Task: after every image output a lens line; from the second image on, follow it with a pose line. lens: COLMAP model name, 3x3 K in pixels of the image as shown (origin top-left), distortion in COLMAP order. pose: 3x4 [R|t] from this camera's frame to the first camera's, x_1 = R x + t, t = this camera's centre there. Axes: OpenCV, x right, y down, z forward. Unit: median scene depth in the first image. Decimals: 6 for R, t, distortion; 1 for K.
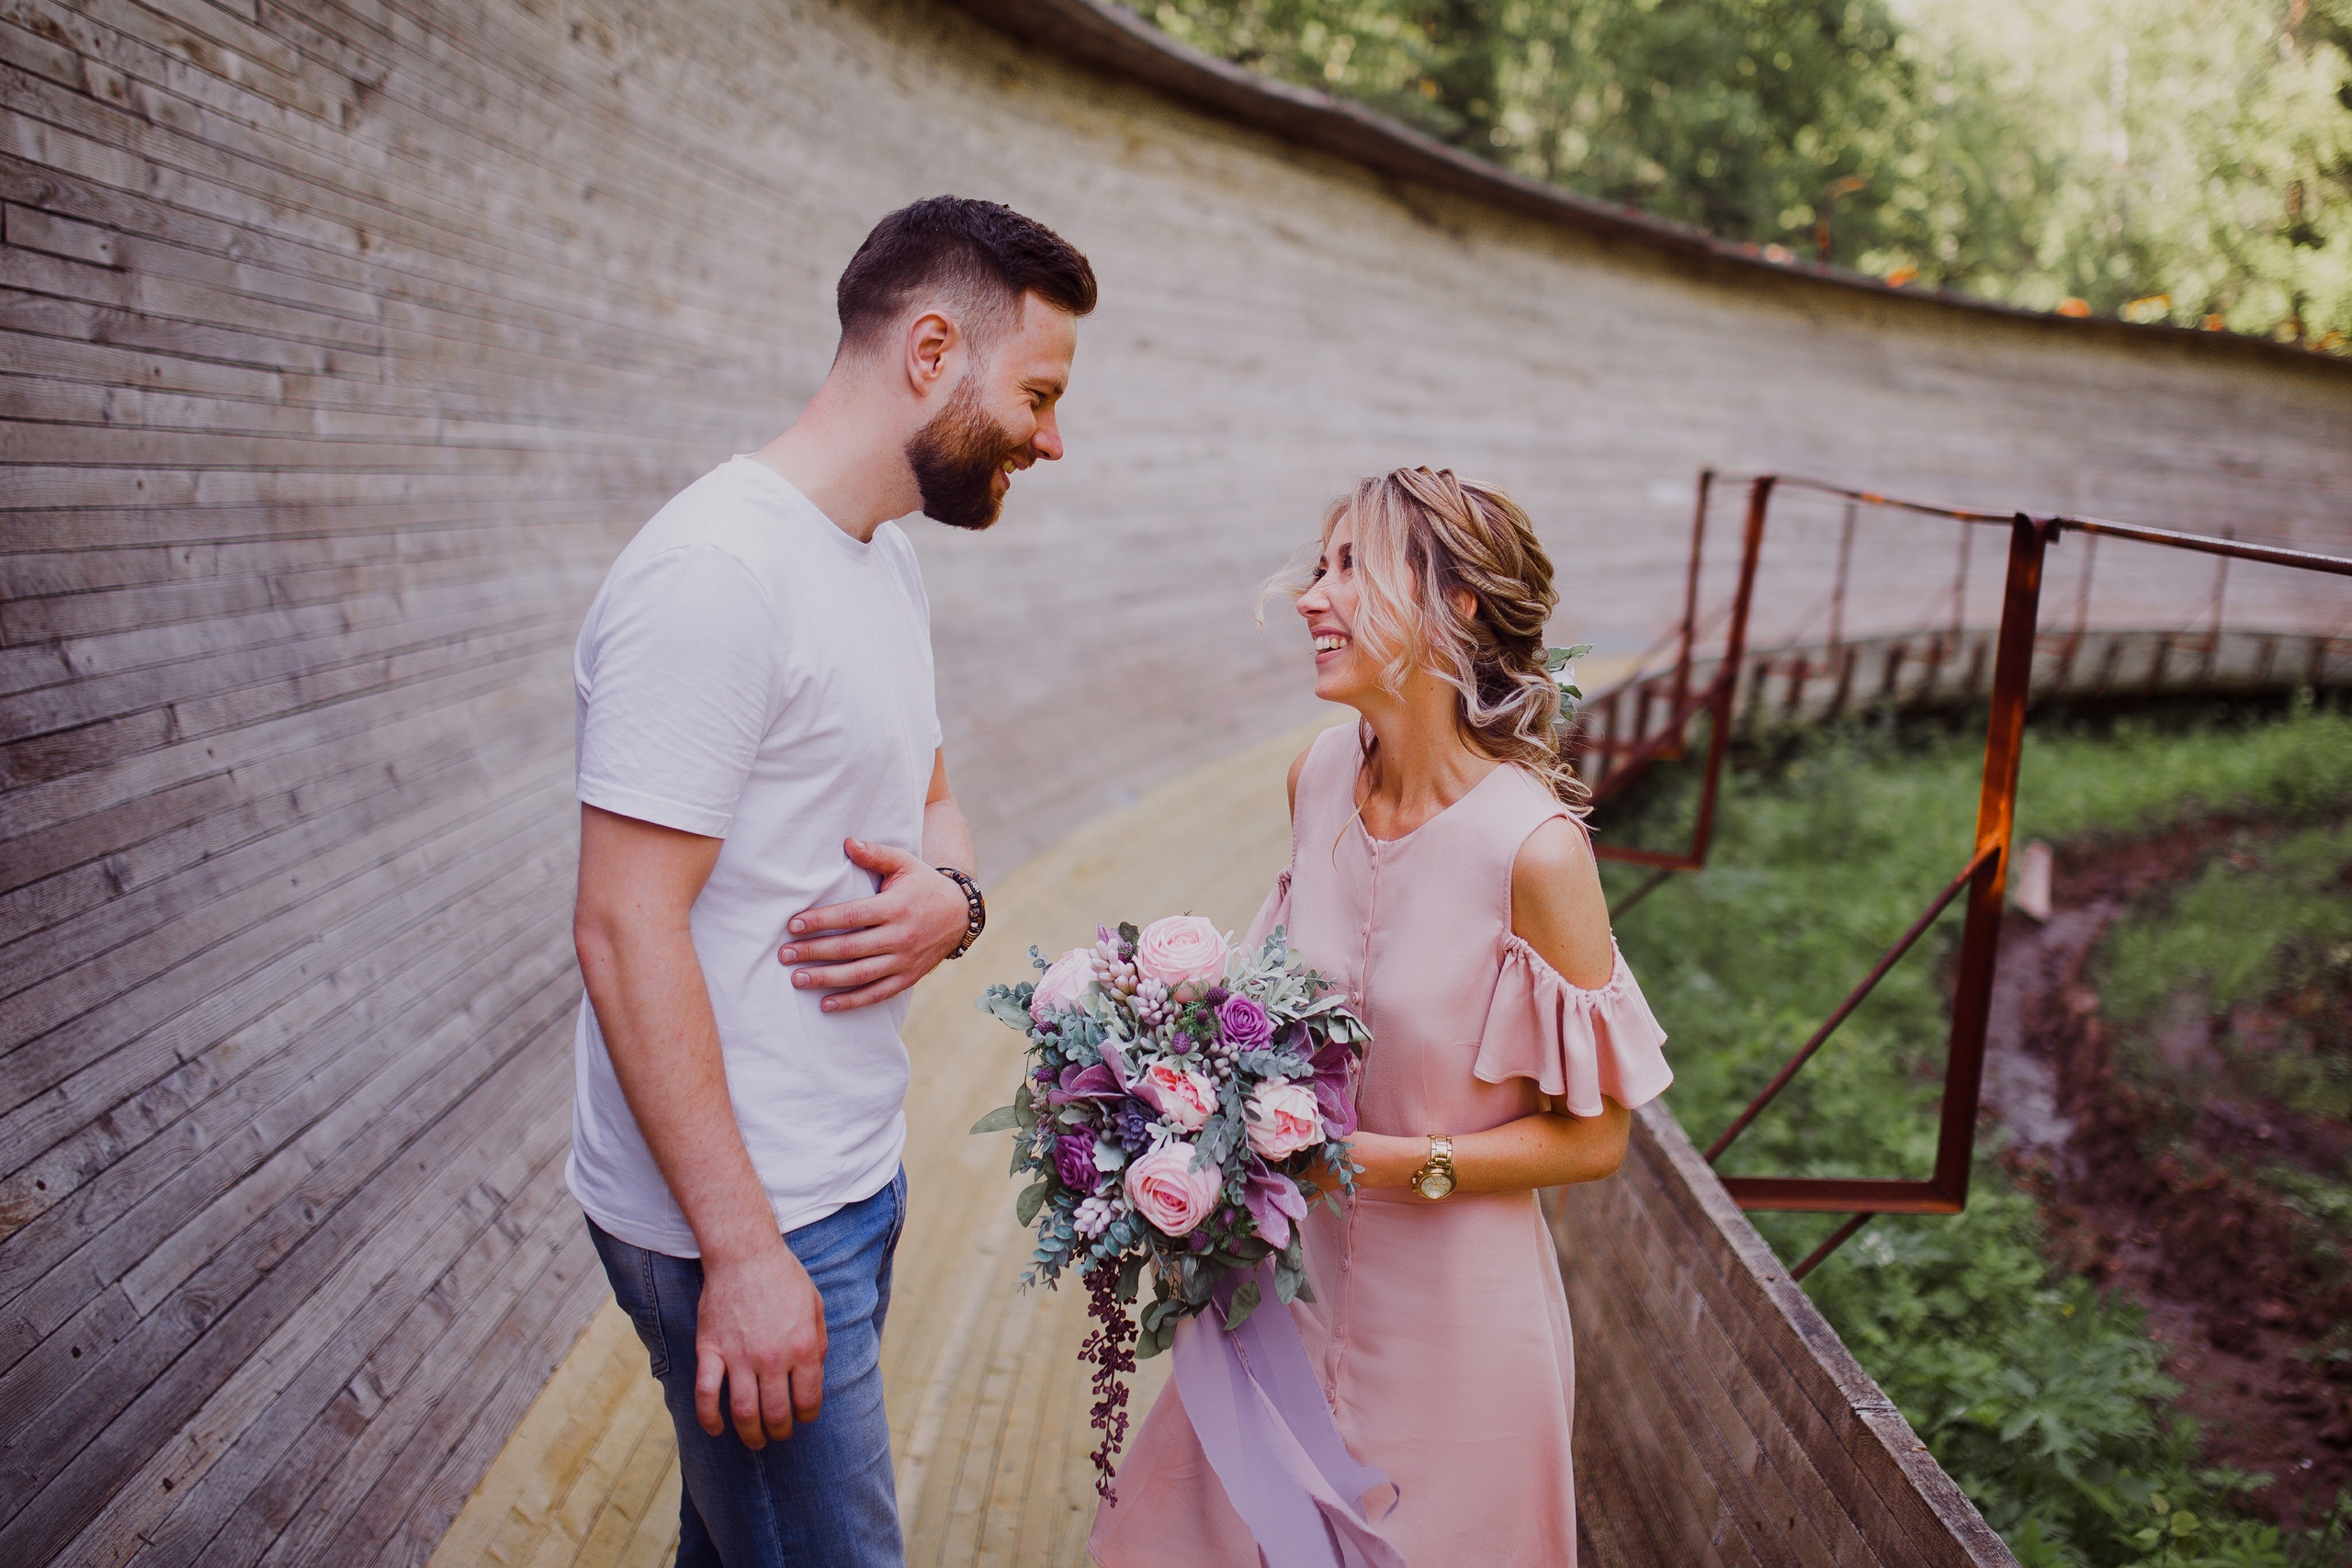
lens RADIAL K [[2574.2, 0, 1314.4], [0, 2574.2, 670.9], [0, 0, 1]] dist [-0.055993, 0.073208]
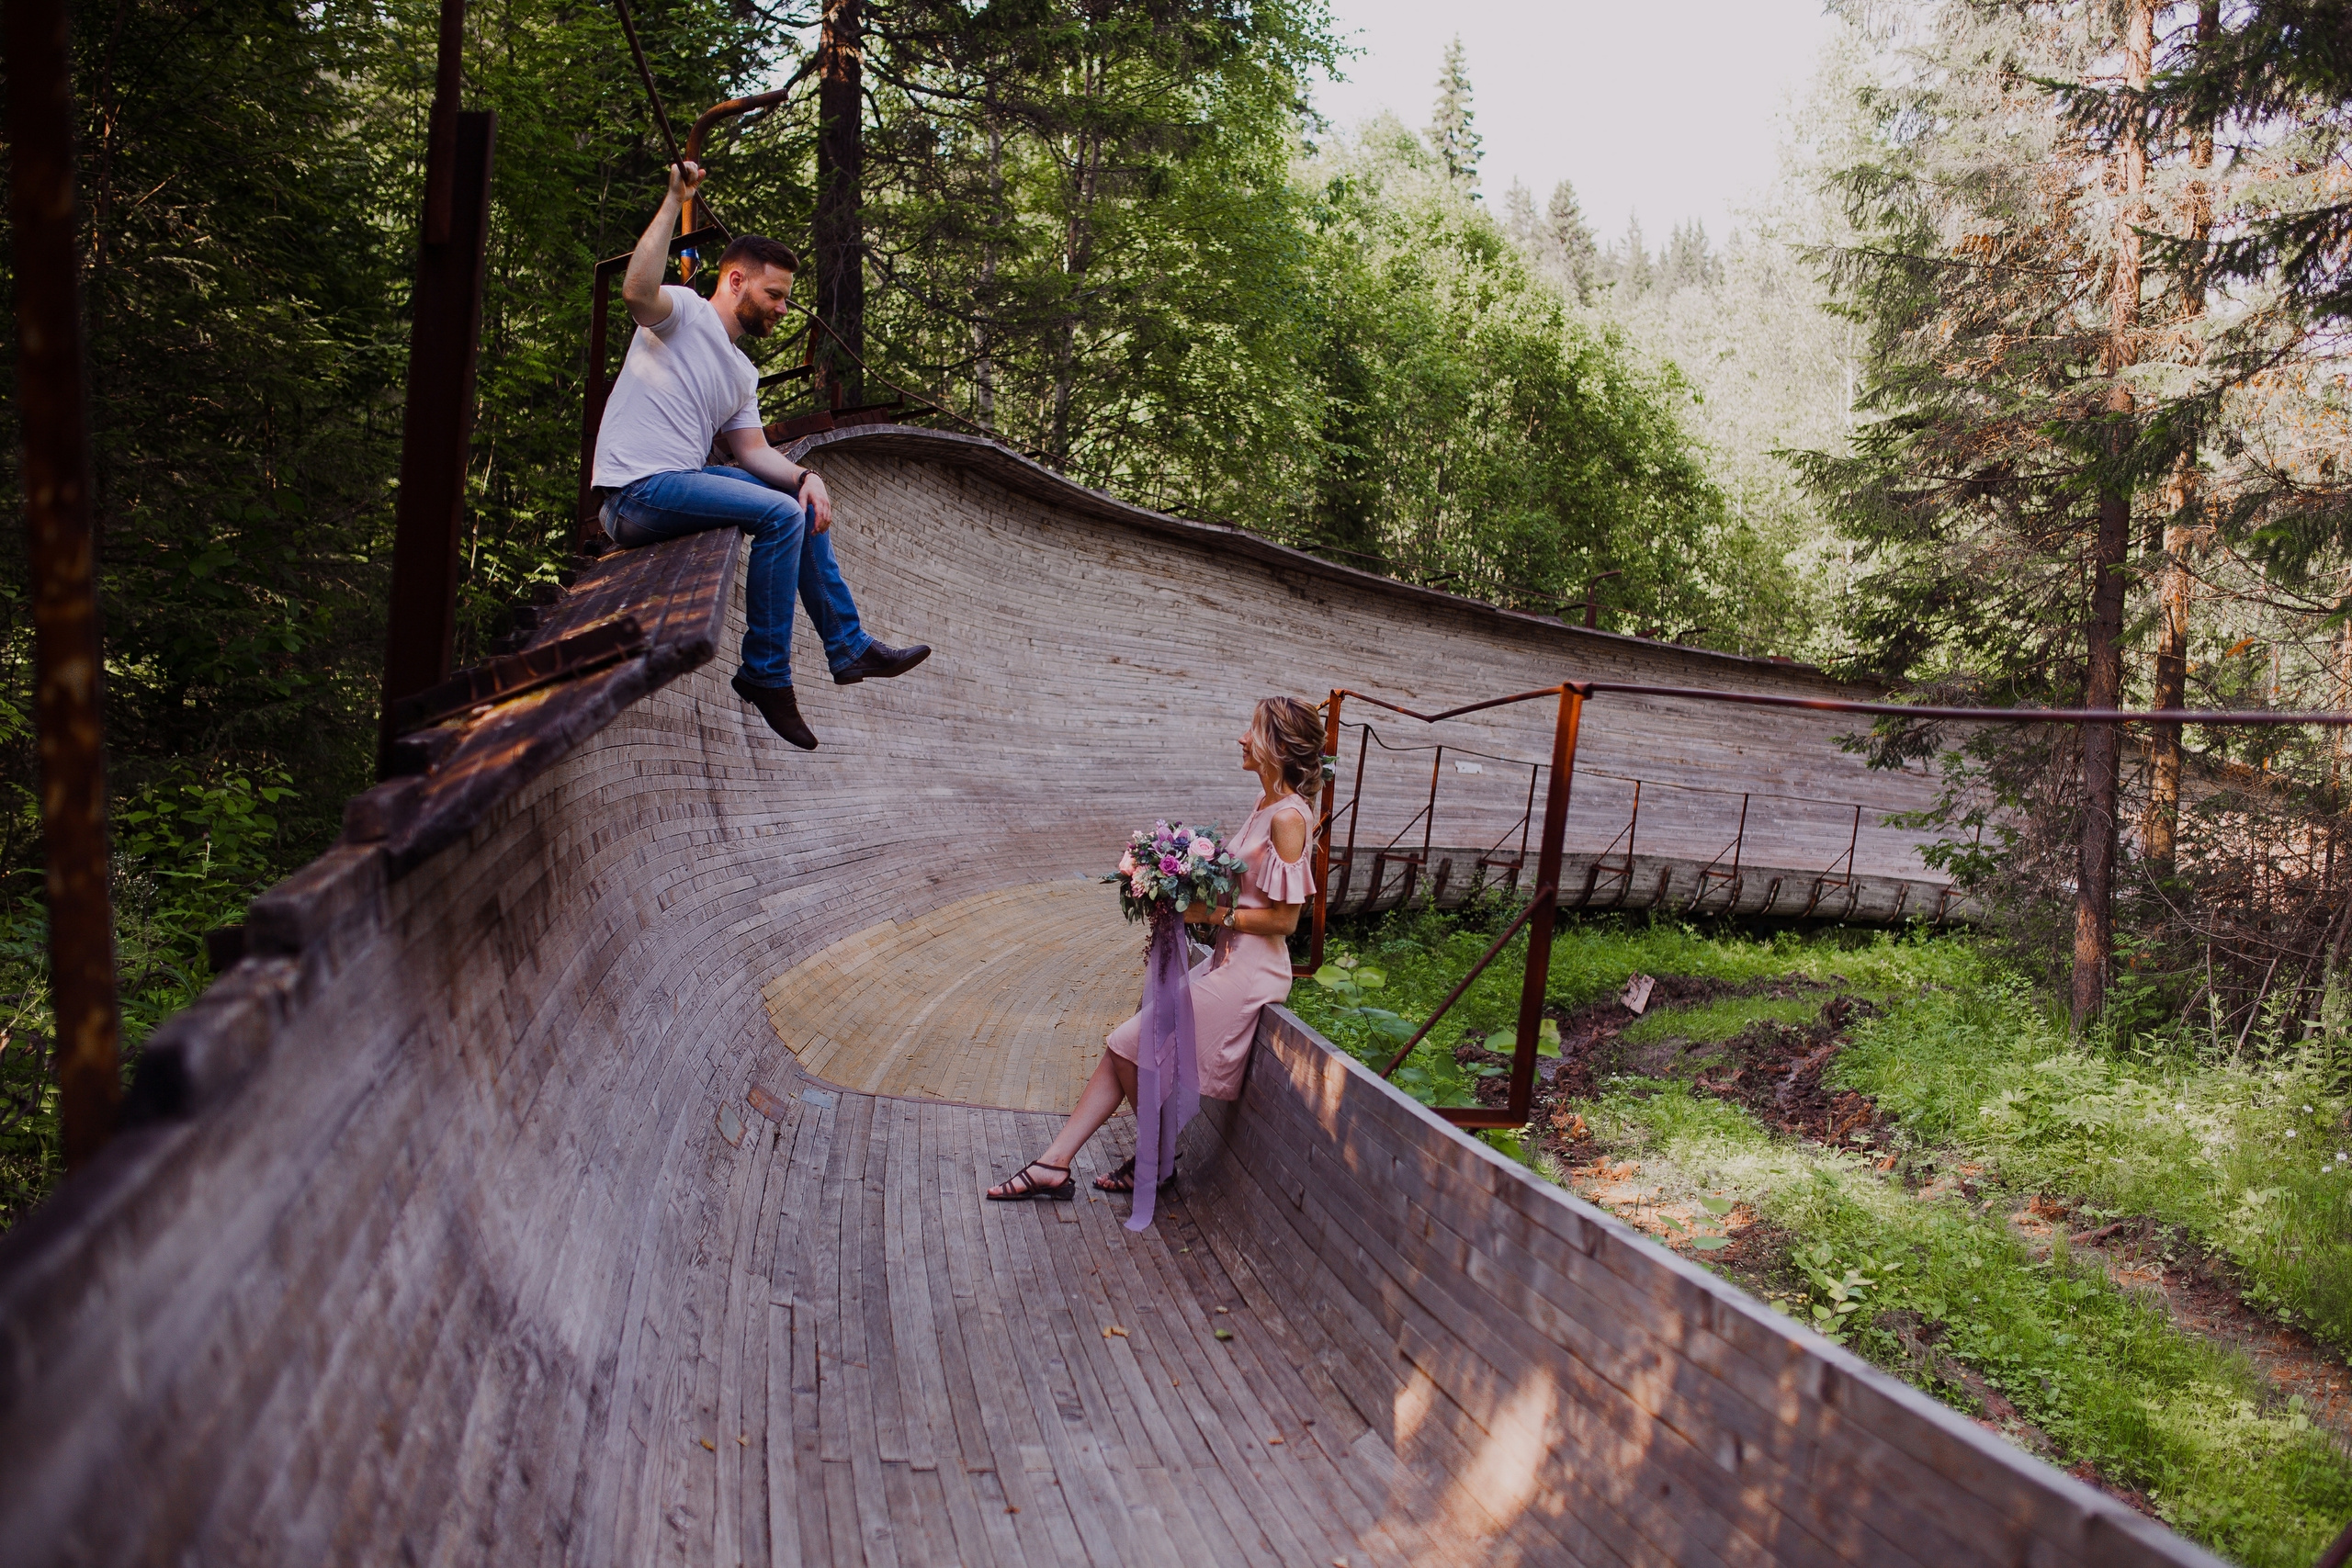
lens RADIAL K [[2271.8, 0, 1176.0], [0, 2271.8, 784.0], [0, 0, 1]] dist [-0.016565, 0.150048]
pose [[0.996093, 0.037828, -0.079794, 0.333639], [-0.043842, 0.996219, -0.075010, 0.251404], [0.076655, 0.078215, 0.993985, -1.870086]]
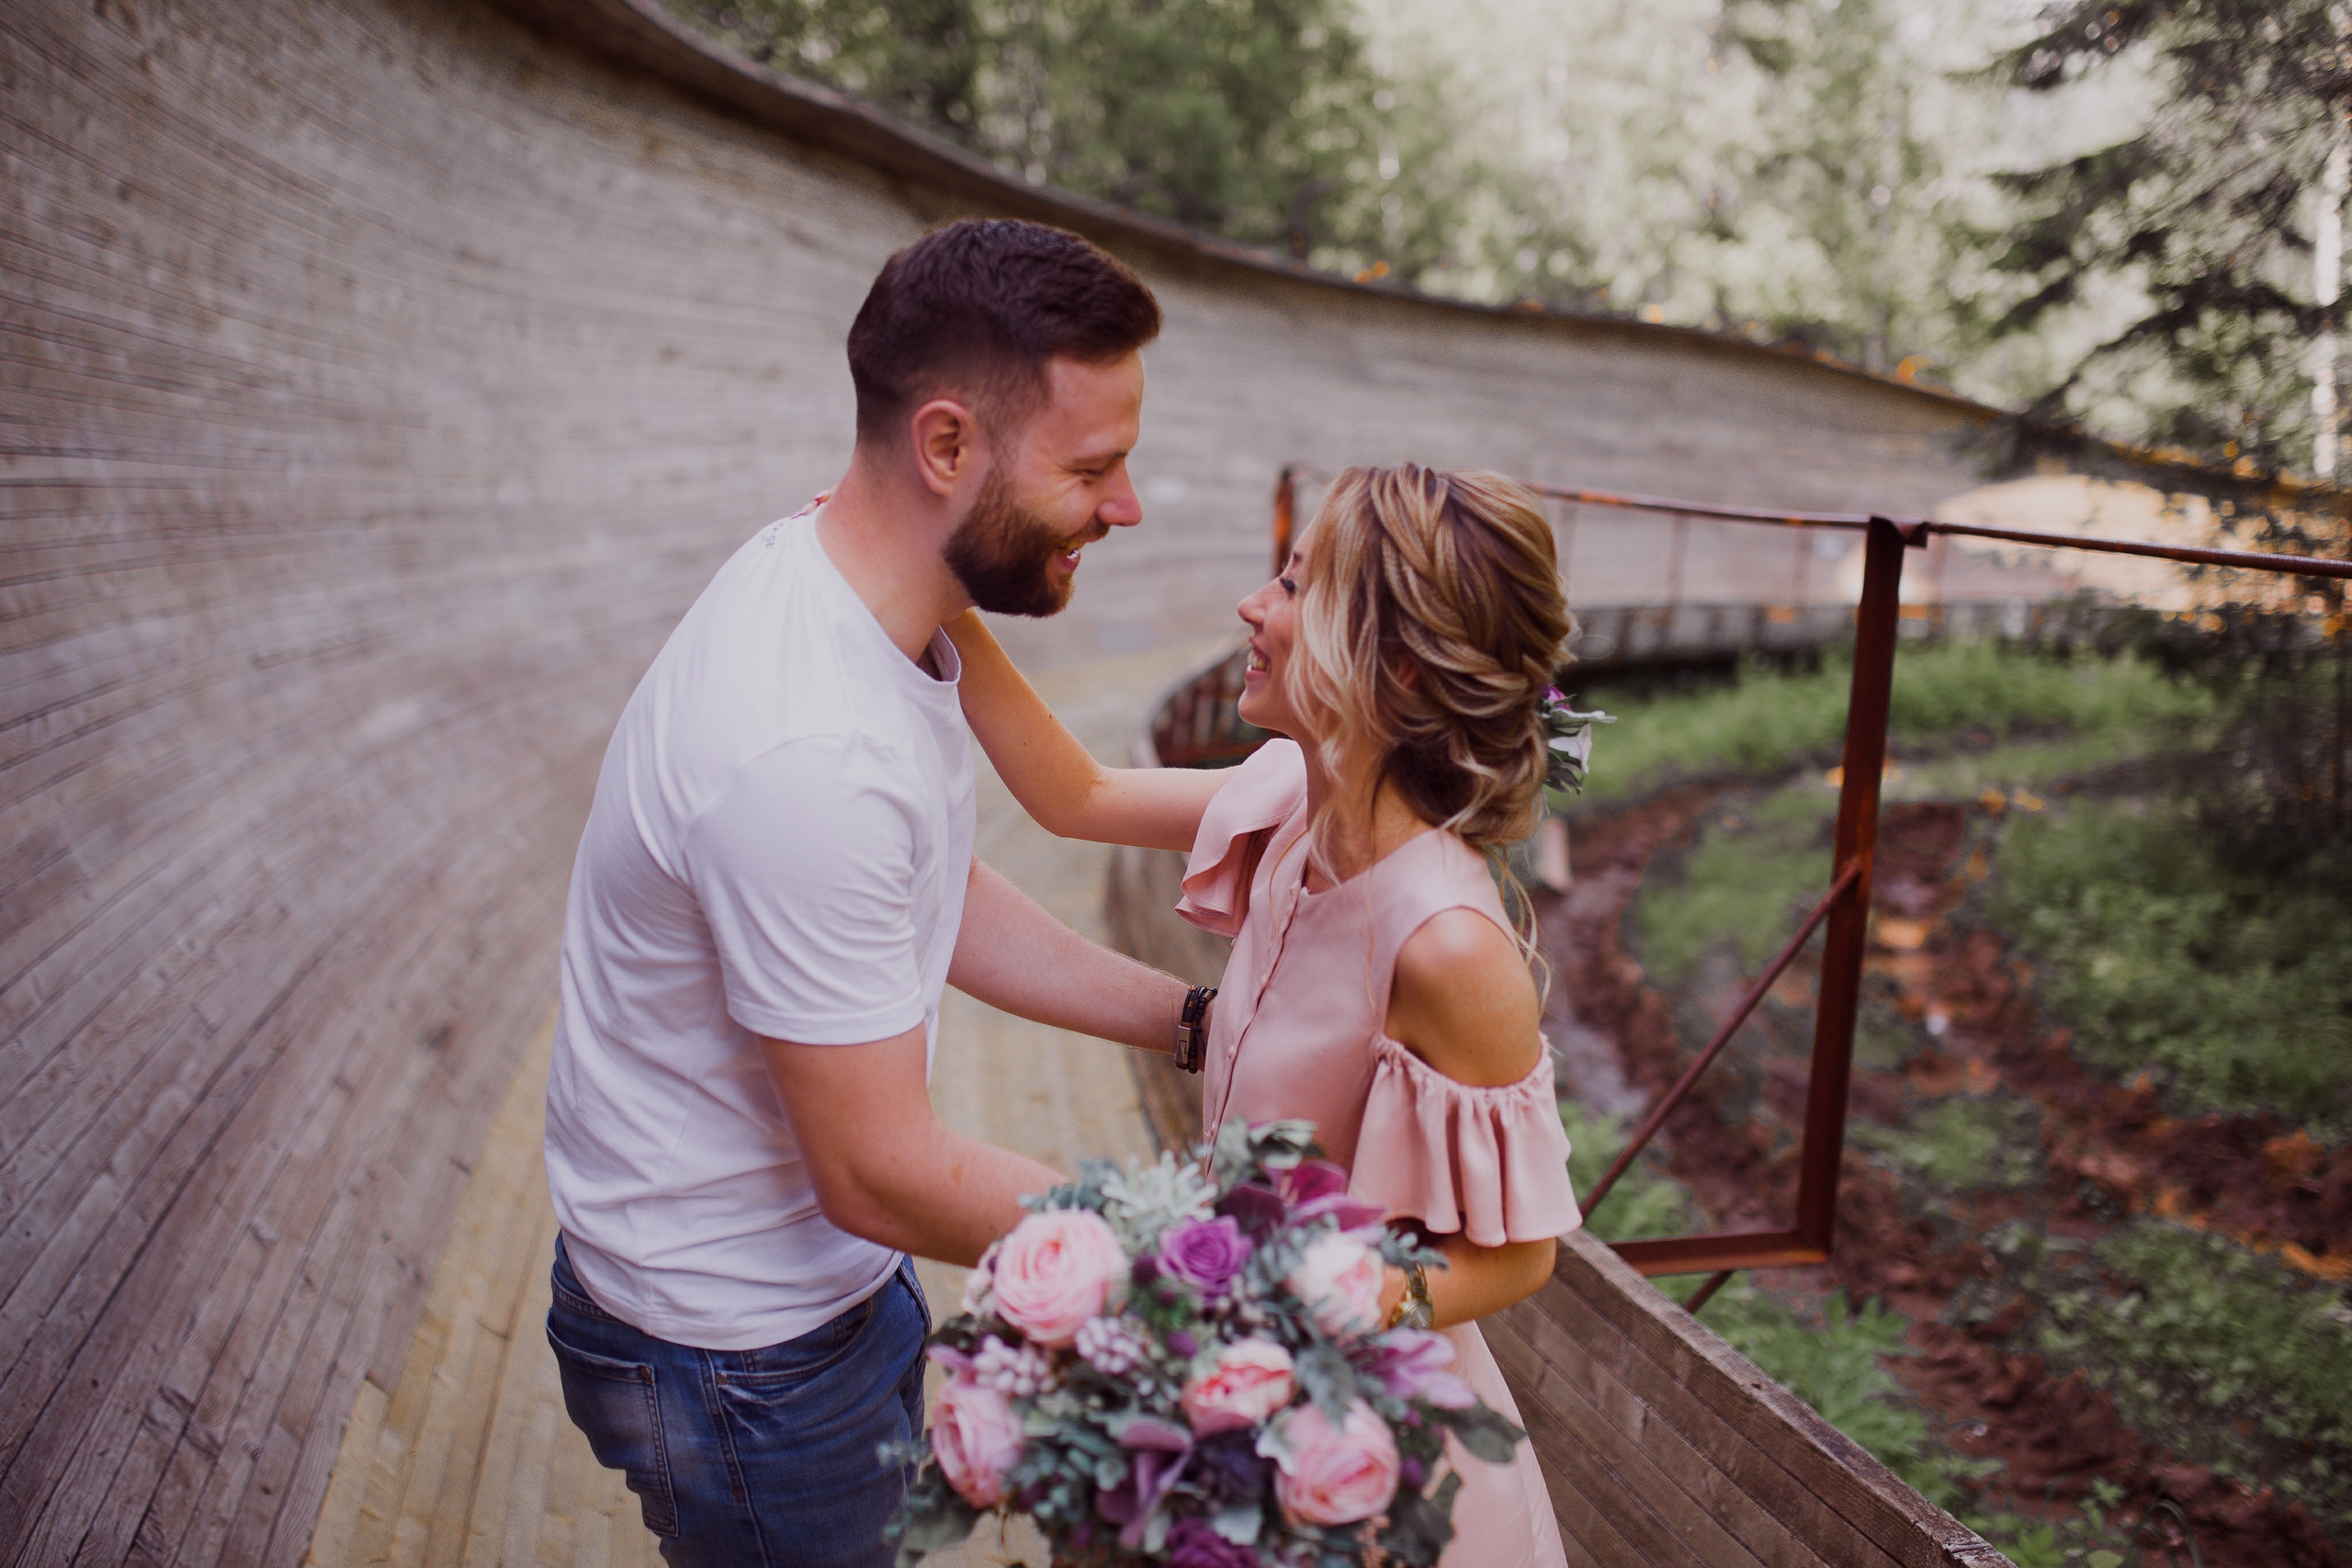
lens RADIAL K [[2473.7, 0, 1253.1], [0, 2473.7, 710.0], [0, 0, 1]] dist [-0.077039, 0.129473]
pose [[0.979507, -0.045121, 0.196293, -0.116173], [0.041144, 0.998858, 0.024290, -0.020388], [-0.197165, -0.015716, 0.980244, 0.150637]]
